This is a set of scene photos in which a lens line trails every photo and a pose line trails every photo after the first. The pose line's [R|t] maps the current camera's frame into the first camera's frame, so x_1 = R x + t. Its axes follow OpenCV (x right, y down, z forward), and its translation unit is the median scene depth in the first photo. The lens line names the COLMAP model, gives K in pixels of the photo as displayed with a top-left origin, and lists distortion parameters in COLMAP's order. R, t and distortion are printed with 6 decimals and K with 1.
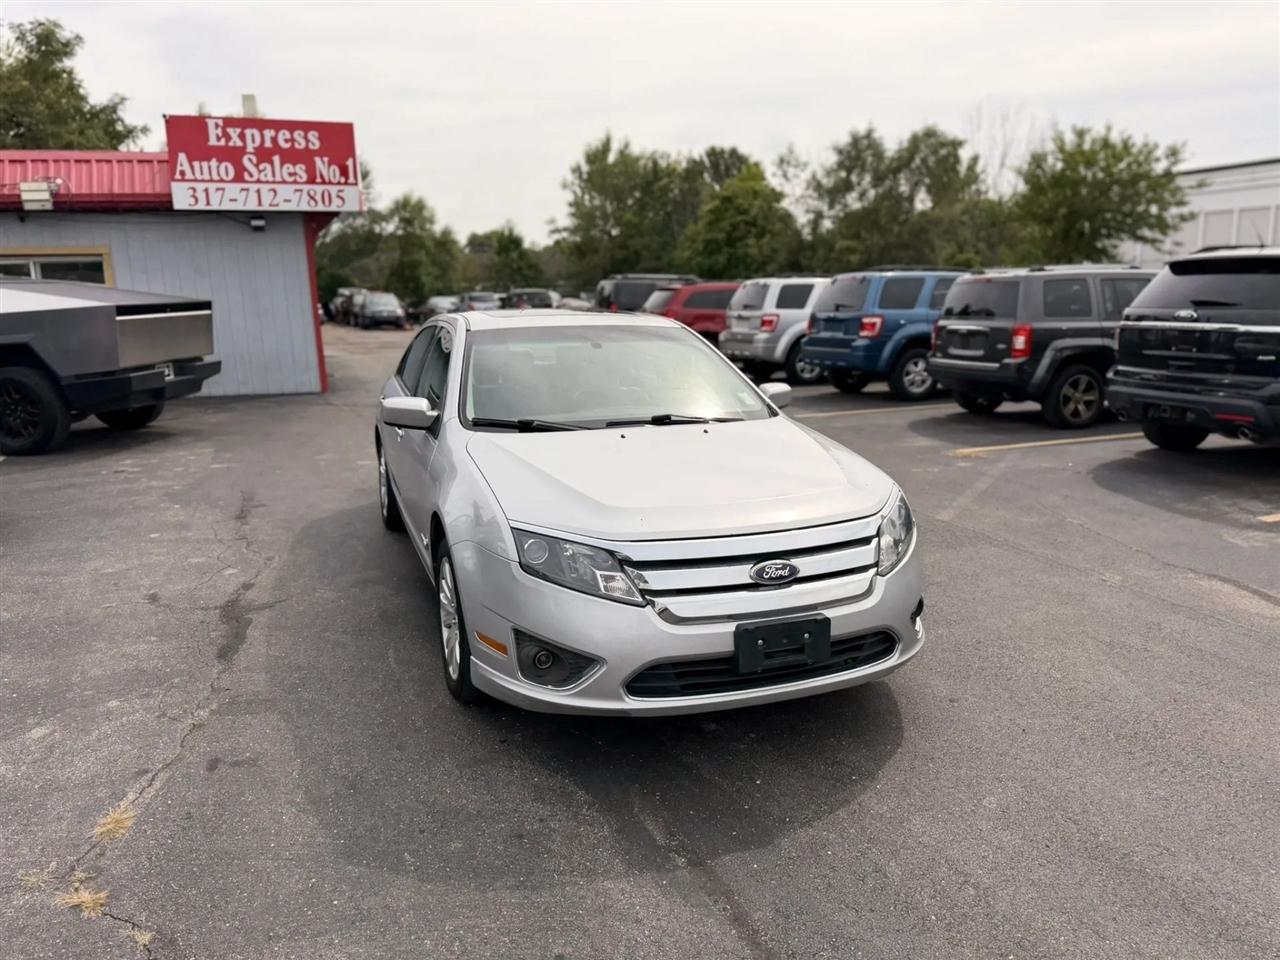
lens RADIAL K [[914.2, 0, 649.1], [0, 914.2, 479.8], [0, 0, 1]] dist [0.016793, -0.026119]
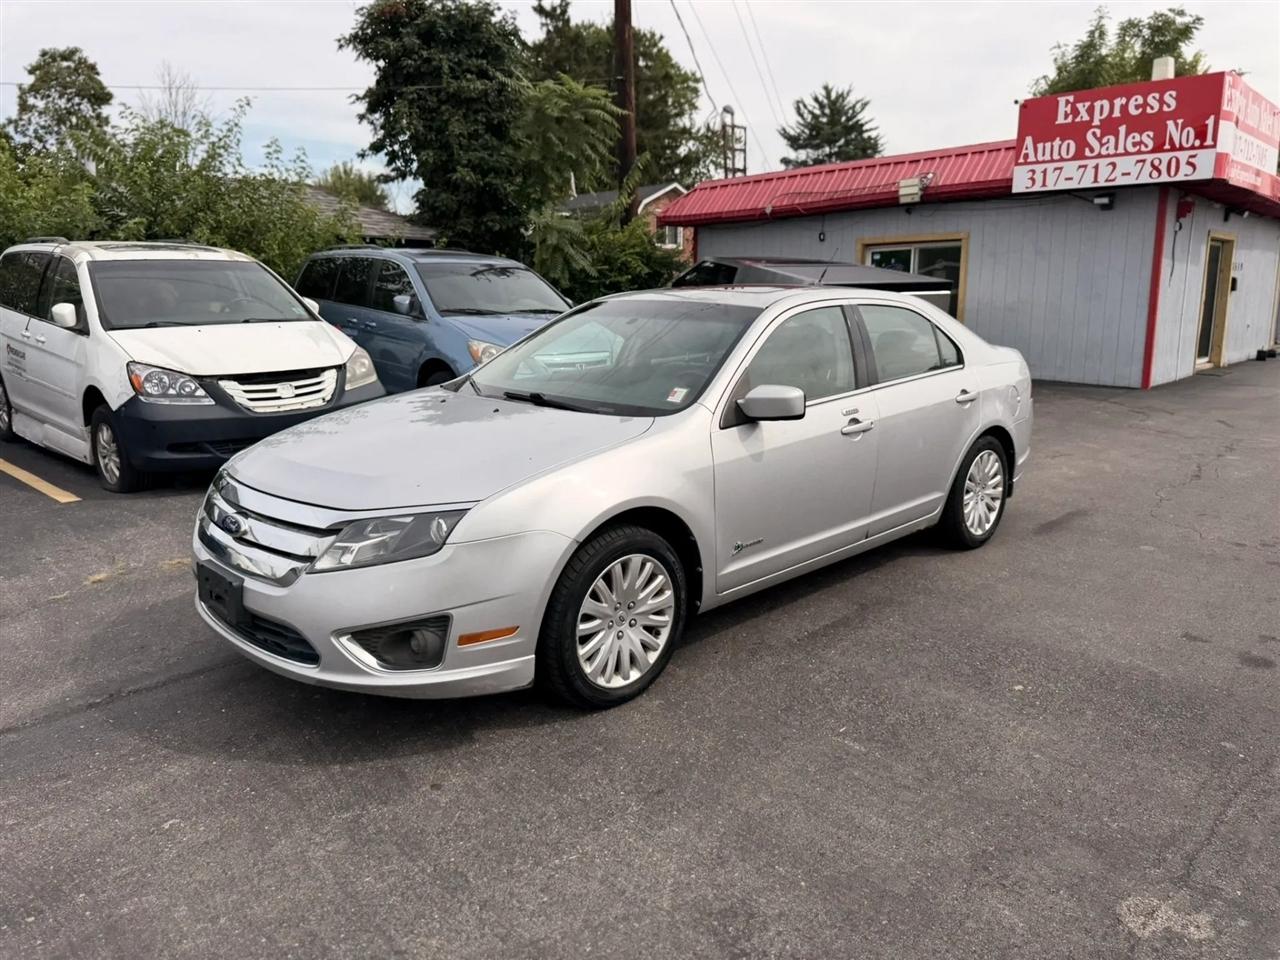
lens RADIAL K [[914.2, 0, 641.6], [0, 914.2, 477.5], [0, 0, 1]] dist [0.016793, -0.026119]
pose [[0.407456, 0.200436, -0.890957, 0.284635], [-0.190502, 0.972809, 0.131729, -0.040812], [0.893134, 0.116055, 0.434560, 0.215788]]
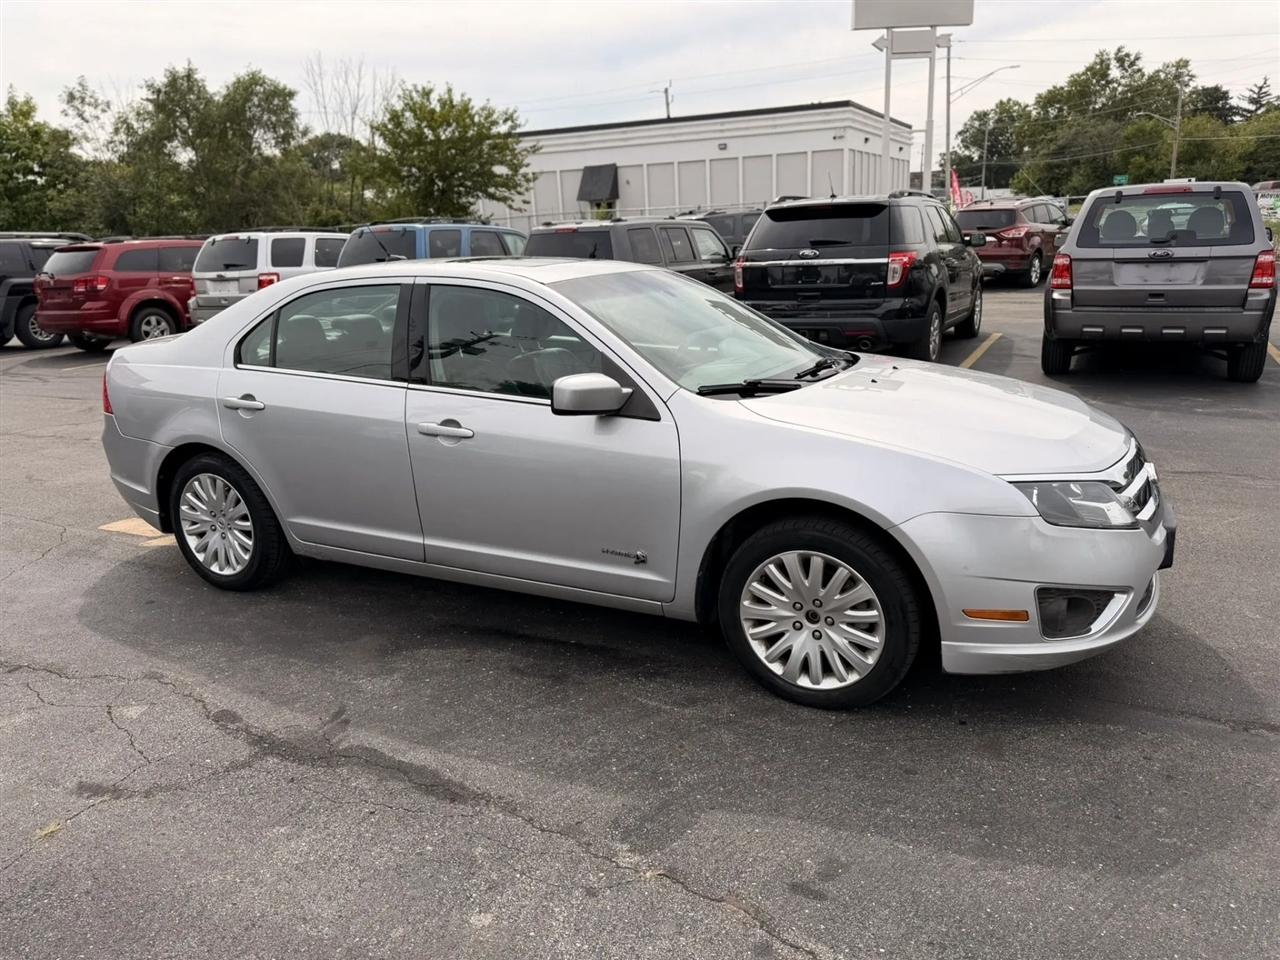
lens RADIAL K [[914.2, 0, 649.0], [0, 914.2, 477.8], [0, 0, 1]] dist [0.016793, -0.026119]
pose [[0.735222, -0.187715, 0.651315, -0.233262], [0.161706, 0.981718, 0.100402, -0.023478], [-0.658255, 0.031504, 0.752136, 0.128250]]
